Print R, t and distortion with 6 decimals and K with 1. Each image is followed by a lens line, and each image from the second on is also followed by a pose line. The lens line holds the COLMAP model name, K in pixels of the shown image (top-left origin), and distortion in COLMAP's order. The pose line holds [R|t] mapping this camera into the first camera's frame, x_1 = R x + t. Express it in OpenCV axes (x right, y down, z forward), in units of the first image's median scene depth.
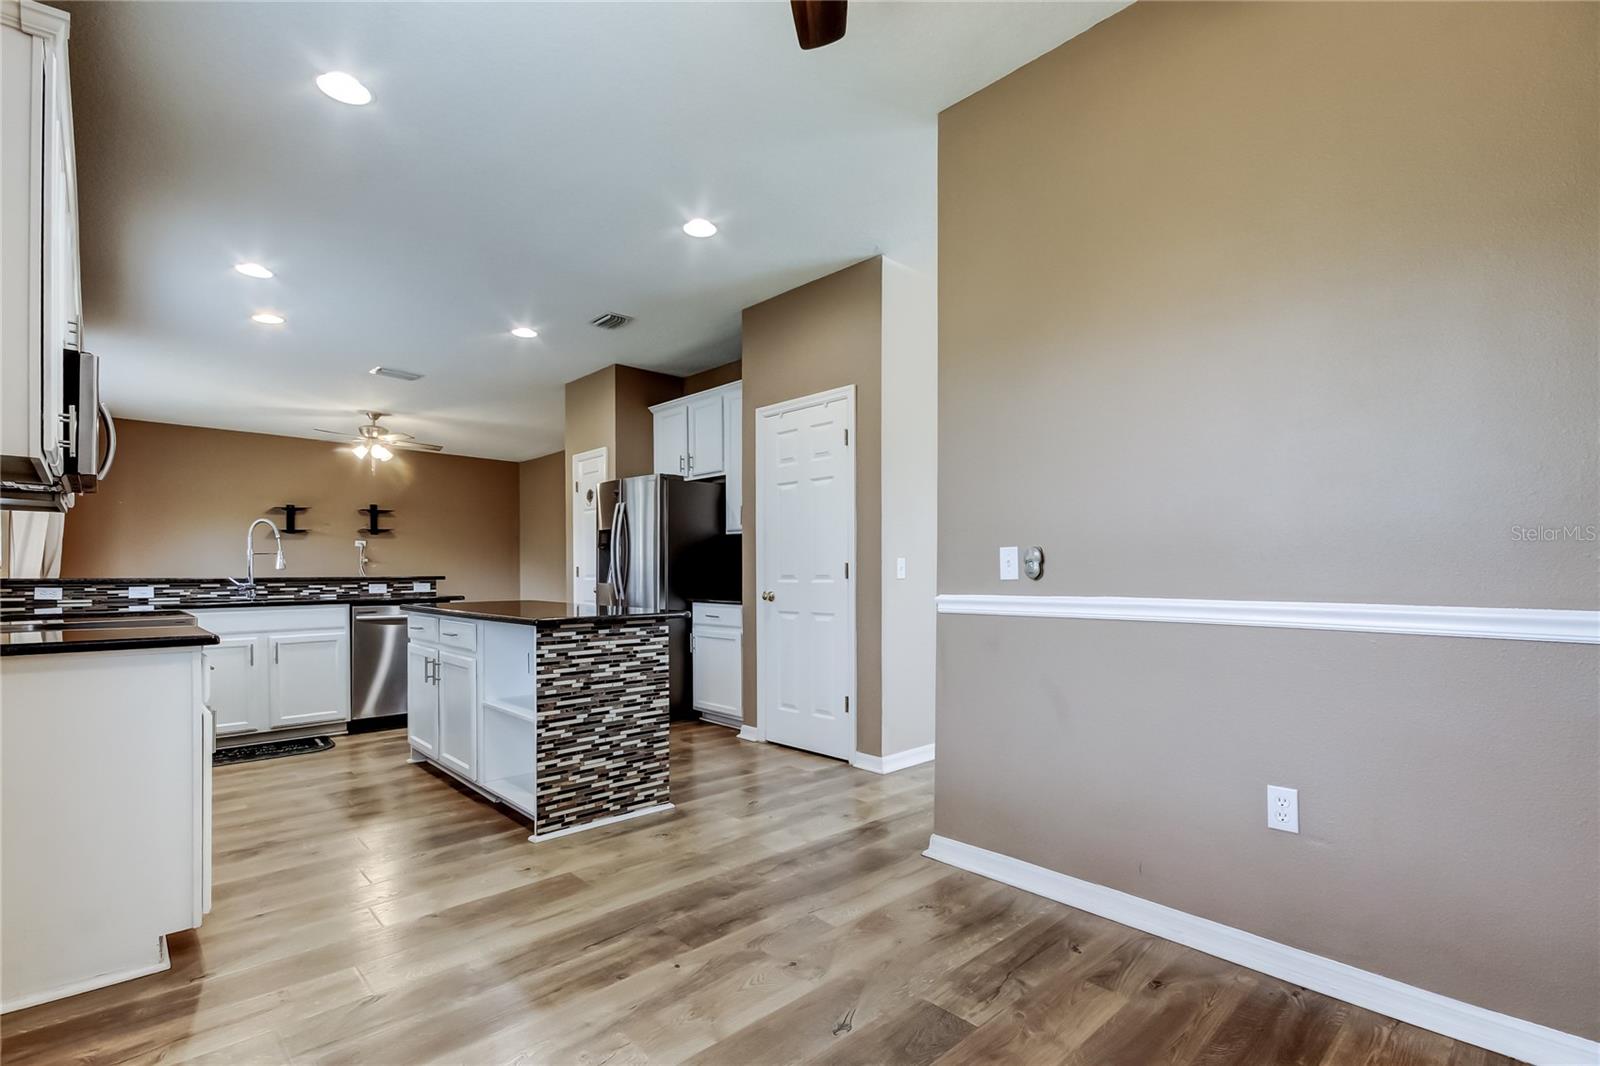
lens RADIAL K [[742.9, 0, 810.8], [0, 742.9, 565.9], [0, 0, 1]] dist [0.010685, 0.000431]
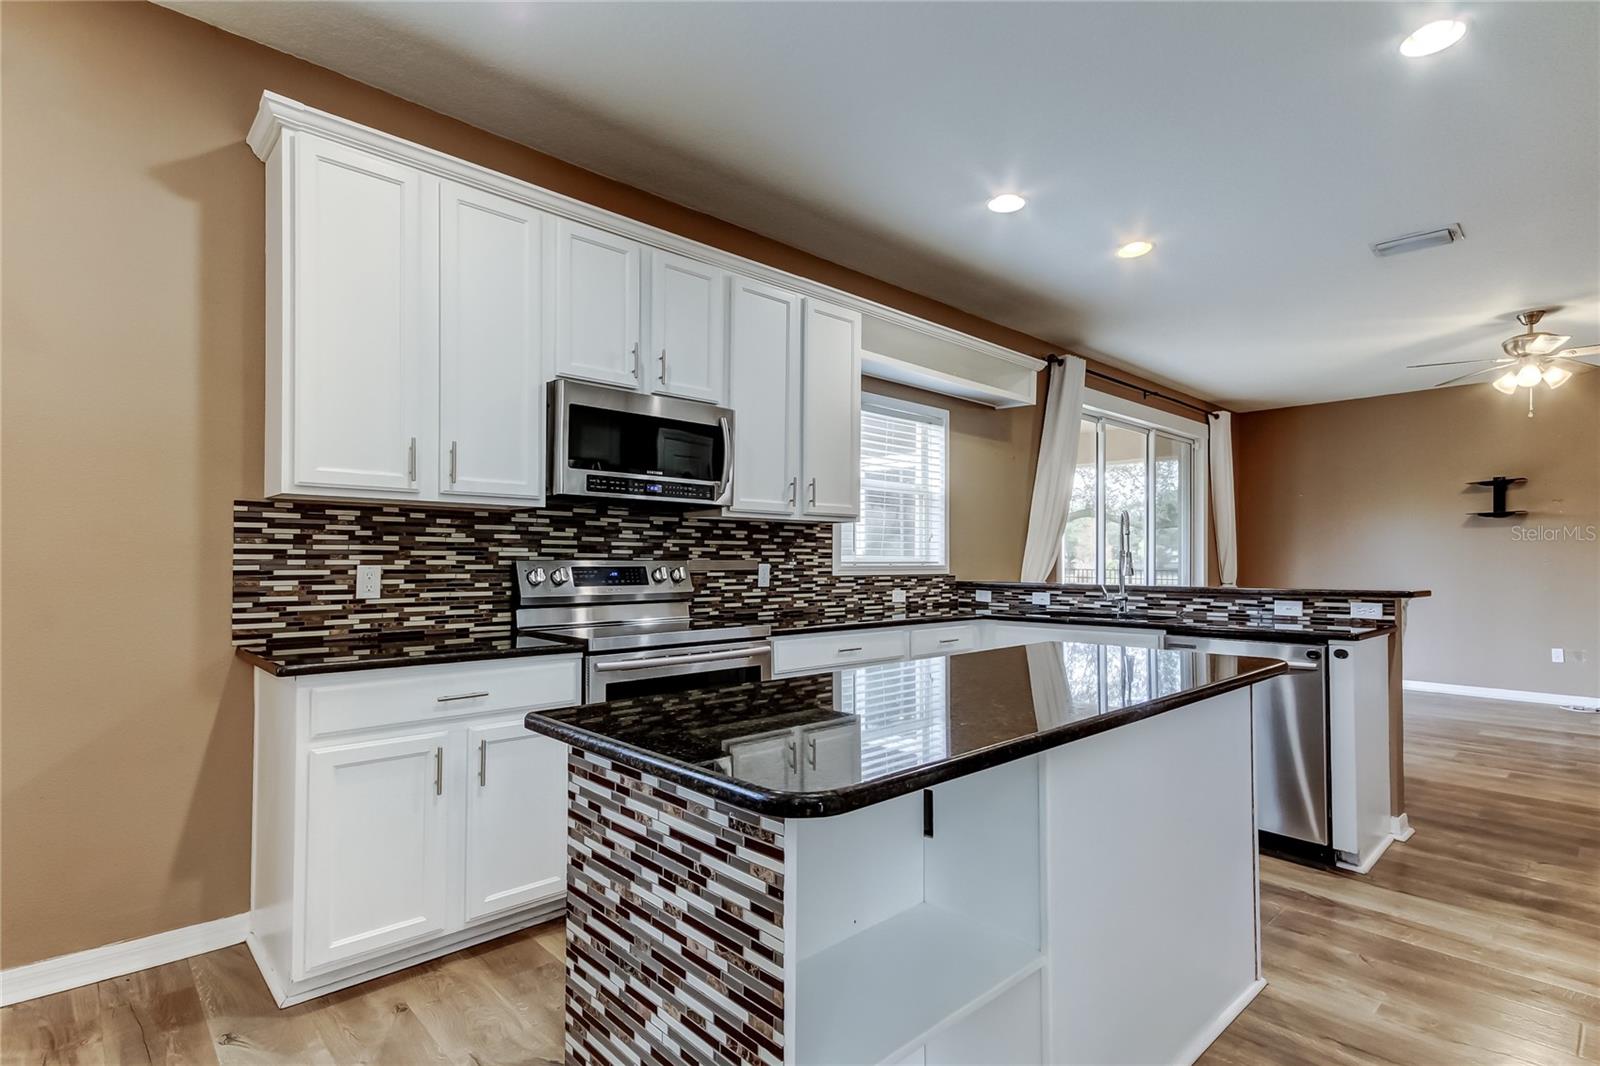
lens RADIAL K [[788.7, 0, 821.3], [0, 788.7, 544.8], [0, 0, 1]] dist [0.004754, 0.000200]
pose [[0.016574, -0.019604, -0.999670, 0.112970], [0.005368, 0.999795, -0.019517, -0.019579], [0.999848, -0.005043, 0.016675, 1.055504]]
